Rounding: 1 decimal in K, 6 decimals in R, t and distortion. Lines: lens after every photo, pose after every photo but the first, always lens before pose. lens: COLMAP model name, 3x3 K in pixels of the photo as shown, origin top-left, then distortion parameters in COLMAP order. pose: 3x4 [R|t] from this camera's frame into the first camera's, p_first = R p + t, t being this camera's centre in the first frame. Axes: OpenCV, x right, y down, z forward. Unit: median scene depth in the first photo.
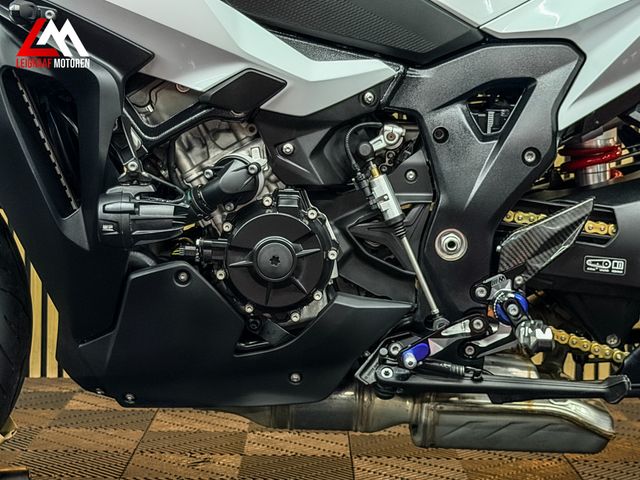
lens RADIAL K [[1459.9, 0, 331.7], [0, 1459.9, 247.2], [0, 0, 1]] dist [0.127413, 0.290926]
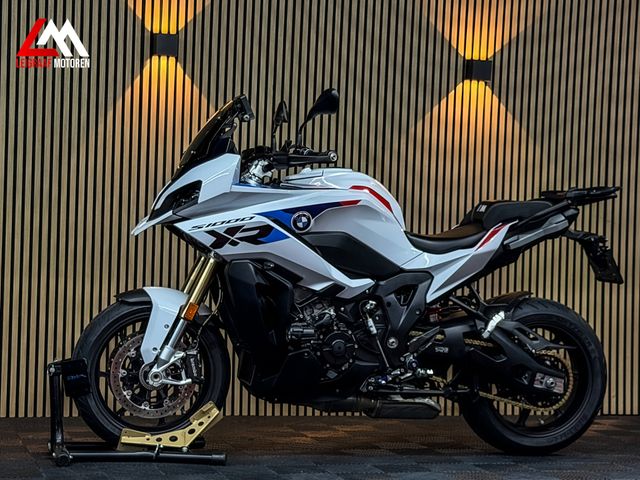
lens RADIAL K [[1459.9, 0, 331.7], [0, 1459.9, 247.2], [0, 0, 1]] dist [0.127413, 0.290926]
pose [[0.961262, 0.013410, 0.275312, -0.828436], [0.007053, 0.997292, -0.073201, 0.020663], [-0.275548, 0.072307, 0.958564, -1.735347]]
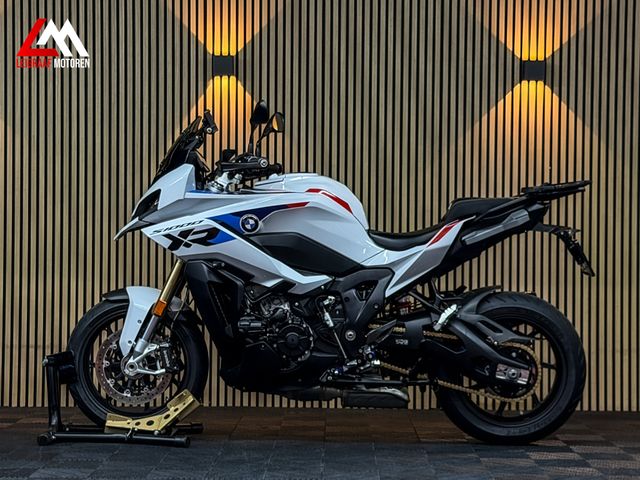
lens RADIAL K [[1459.9, 0, 331.7], [0, 1459.9, 247.2], [0, 0, 1]] dist [0.127413, 0.290926]
pose [[0.999846, -0.009258, -0.014897, 0.089892], [0.008004, 0.996591, -0.082106, 0.065317], [0.015607, 0.081974, 0.996512, -2.056807]]
